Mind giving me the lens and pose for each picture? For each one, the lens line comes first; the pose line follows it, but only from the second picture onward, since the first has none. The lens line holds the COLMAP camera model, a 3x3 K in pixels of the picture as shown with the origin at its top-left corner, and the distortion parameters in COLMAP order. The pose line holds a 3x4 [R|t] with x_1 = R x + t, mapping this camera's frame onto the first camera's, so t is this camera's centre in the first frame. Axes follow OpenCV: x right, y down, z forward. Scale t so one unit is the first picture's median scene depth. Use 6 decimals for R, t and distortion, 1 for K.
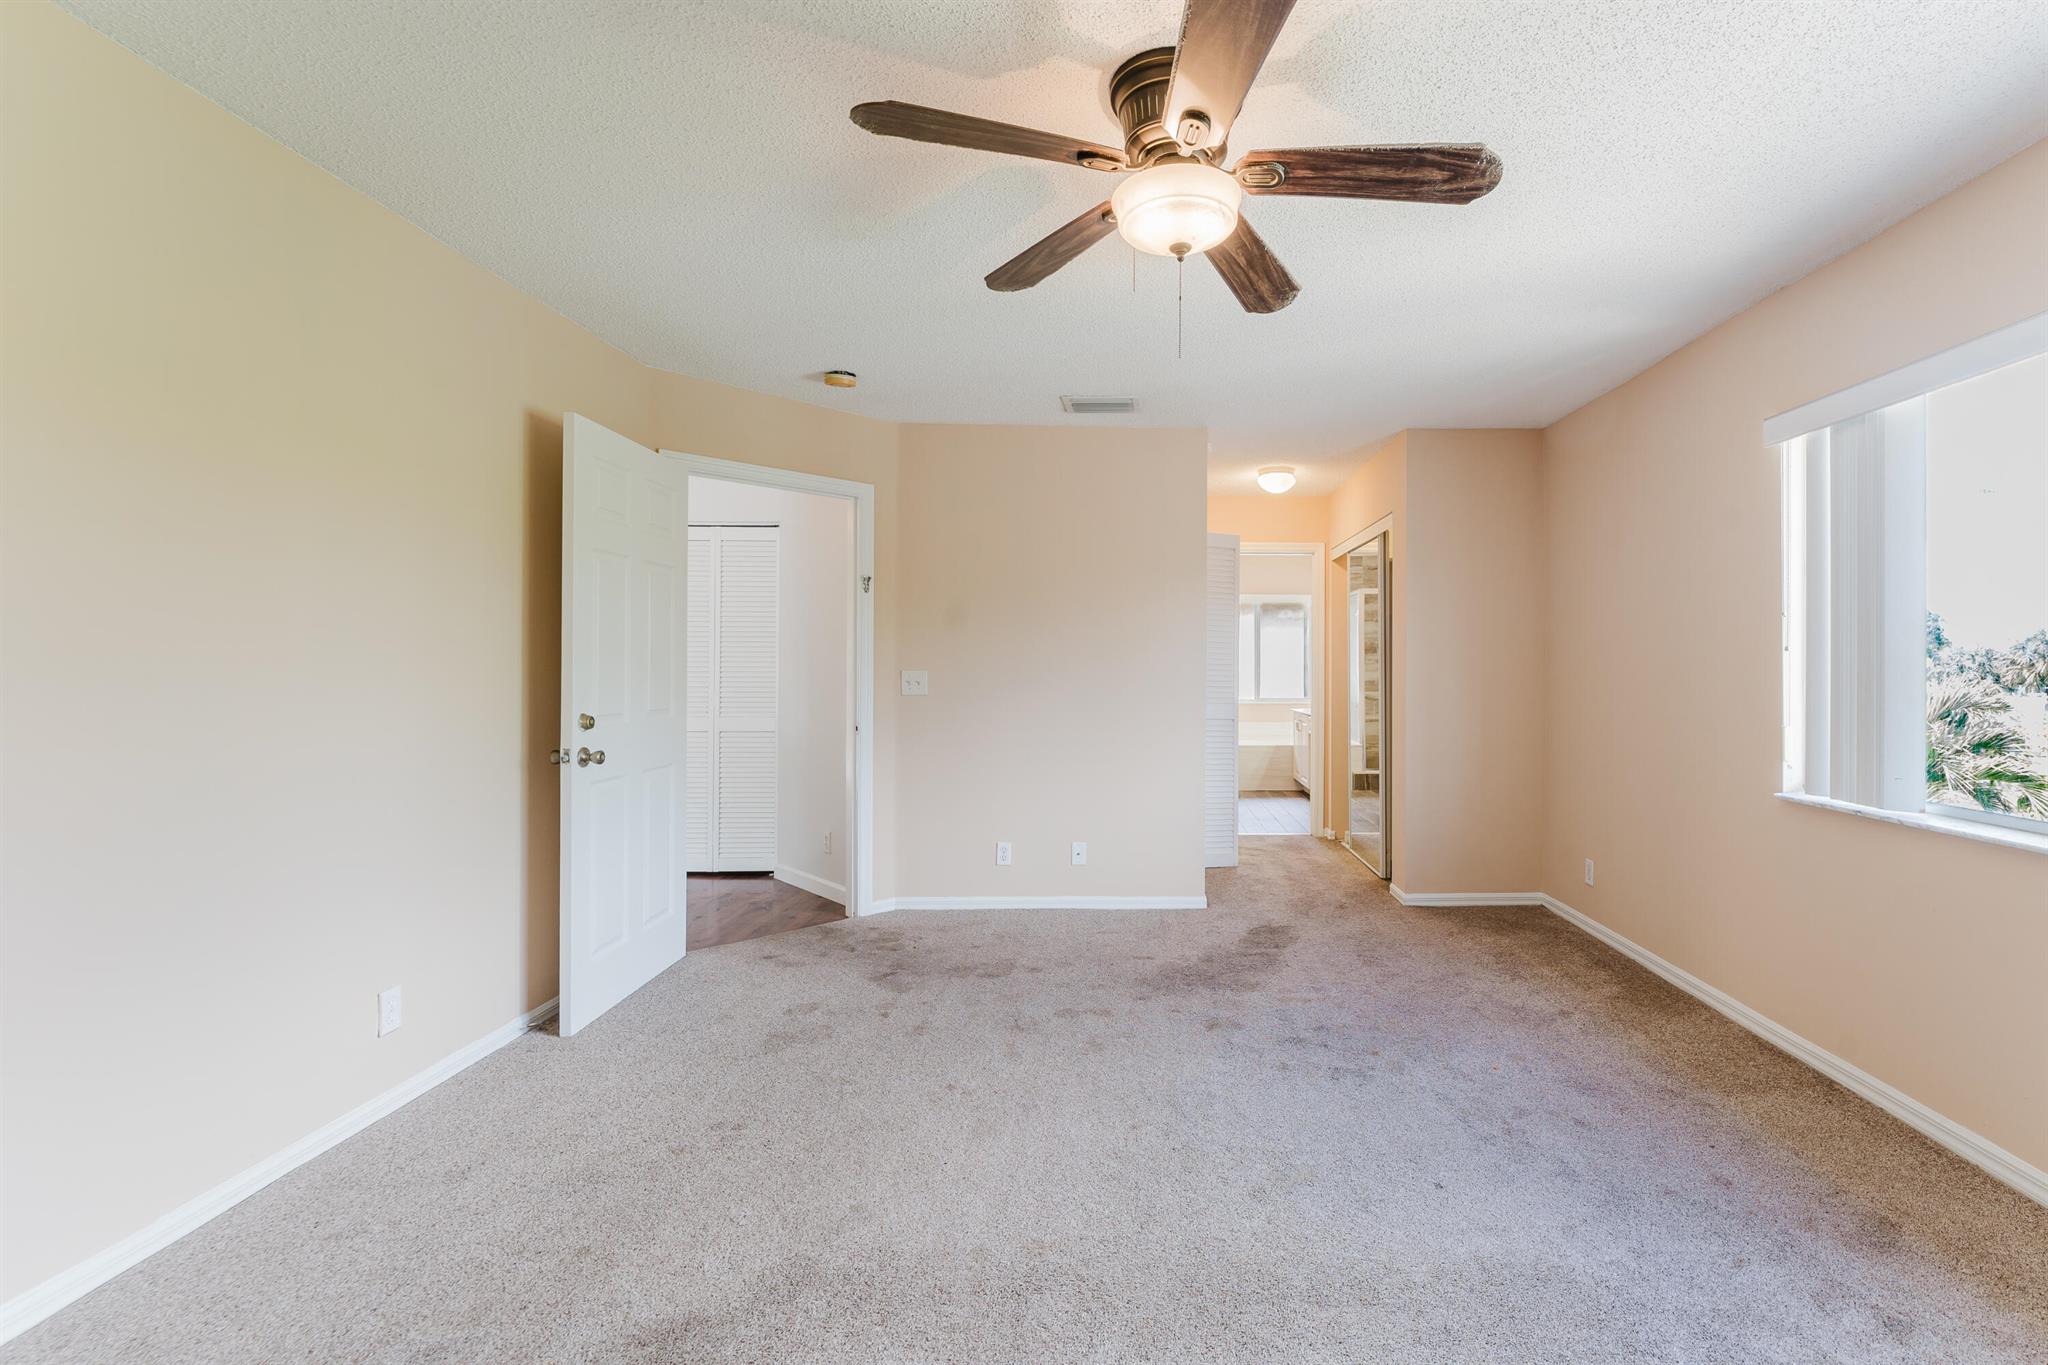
lens RADIAL K [[882.1, 0, 1116.3], [0, 882.1, 679.0], [0, 0, 1]] dist [-0.001709, -0.001206]
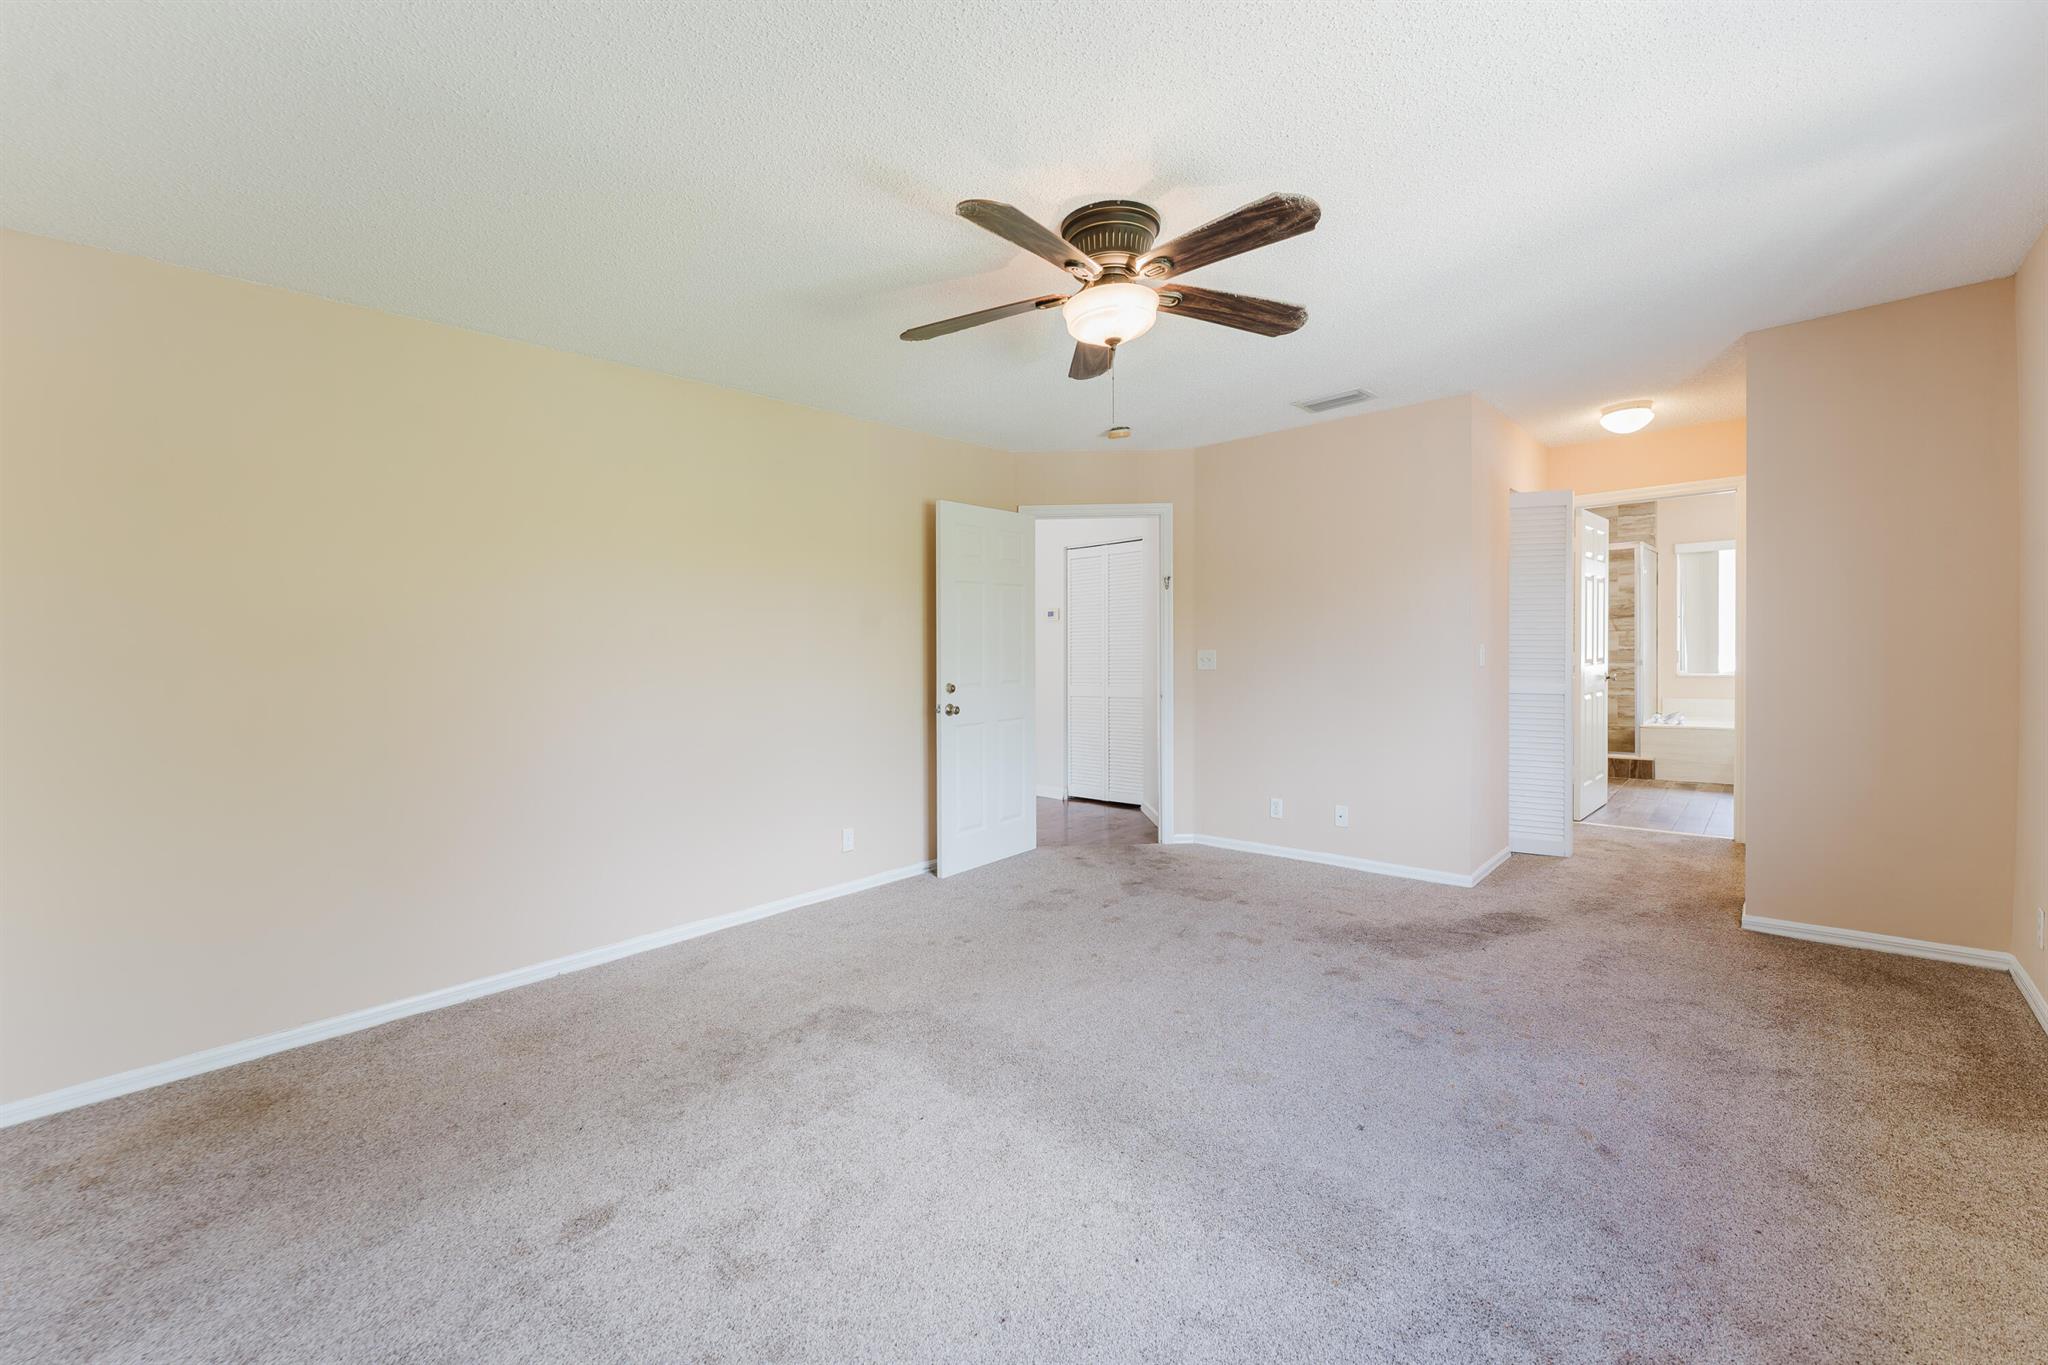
lens RADIAL K [[846.0, 0, 1017.6], [0, 846.0, 655.0], [0, 0, 1]] dist [-0.002143, -0.000232]
pose [[0.705174, -0.016280, -0.708847, 0.500539], [0.020140, 0.999793, -0.002926, -0.004805], [0.708748, -0.012213, 0.705356, -0.011248]]
